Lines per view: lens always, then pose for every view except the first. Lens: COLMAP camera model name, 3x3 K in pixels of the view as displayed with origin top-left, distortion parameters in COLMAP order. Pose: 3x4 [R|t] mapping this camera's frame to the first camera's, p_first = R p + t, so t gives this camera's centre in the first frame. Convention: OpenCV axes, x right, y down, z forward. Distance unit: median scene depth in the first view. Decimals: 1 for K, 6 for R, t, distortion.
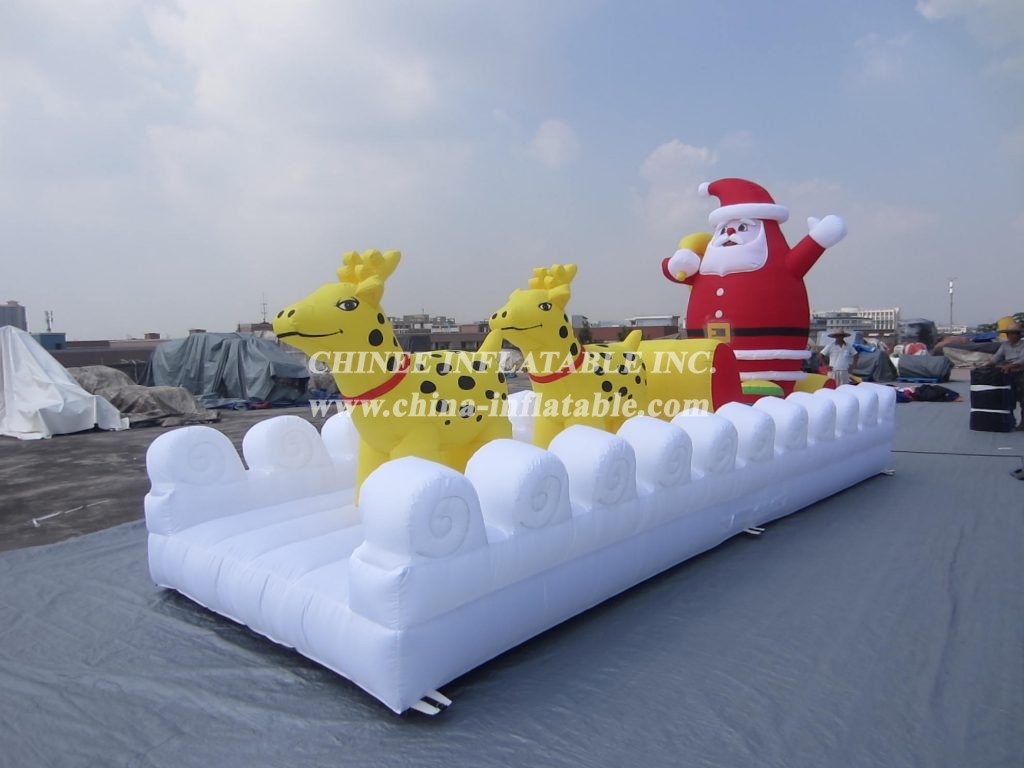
lens RADIAL K [[756.3, 0, 511.2], [0, 756.3, 364.9], [0, 0, 1]] dist [-0.005341, -0.001259]
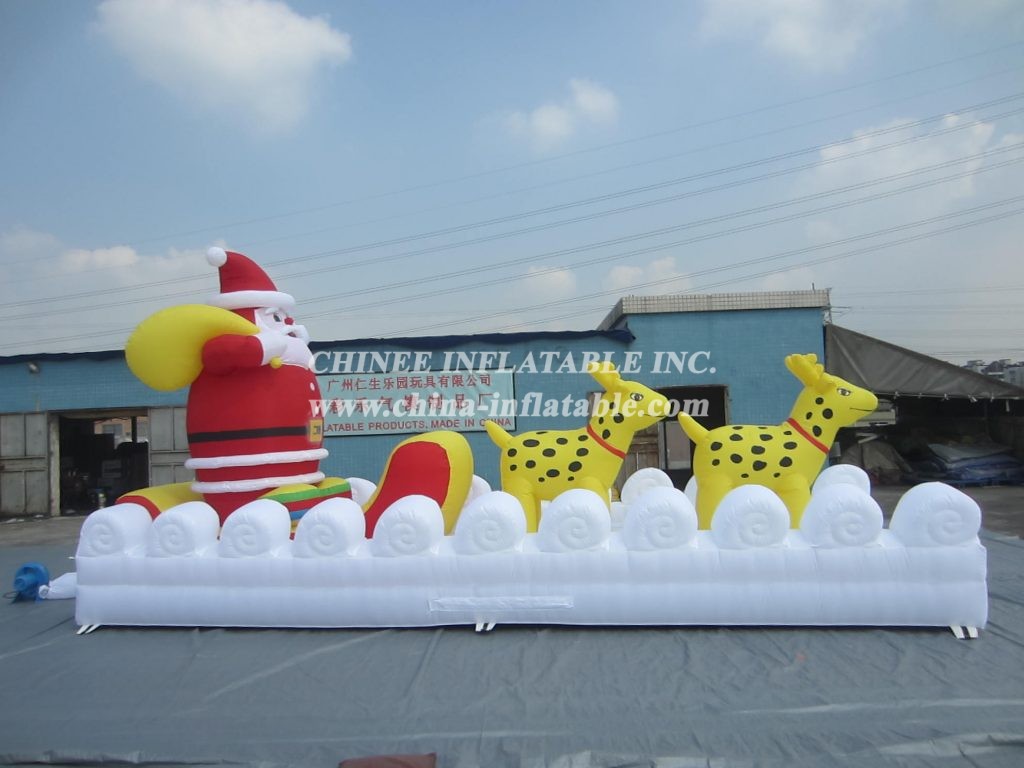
lens RADIAL K [[724.9, 0, 513.3], [0, 724.9, 406.0], [0, 0, 1]] dist [-0.006726, 0.000457]
pose [[-0.567415, 0.042504, 0.822335, -0.582650], [0.080540, 0.996743, 0.004054, -0.056538], [-0.819484, 0.068531, -0.568990, 1.287641]]
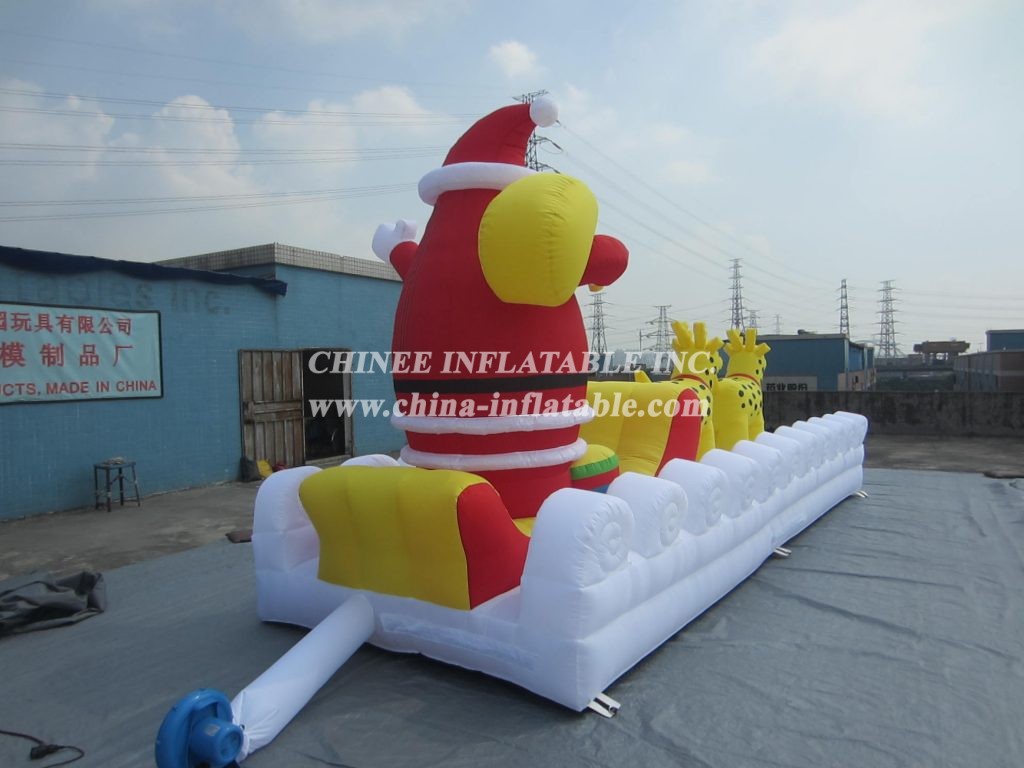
lens RADIAL K [[731.8, 0, 512.0], [0, 731.8, 384.0], [0, 0, 1]] dist [-0.045962, 0.032777]
pose [[-0.992047, 0.042158, -0.118596, 0.374673], [0.034195, 0.997072, 0.068399, -0.080771], [0.121133, 0.063800, -0.990584, 1.660210]]
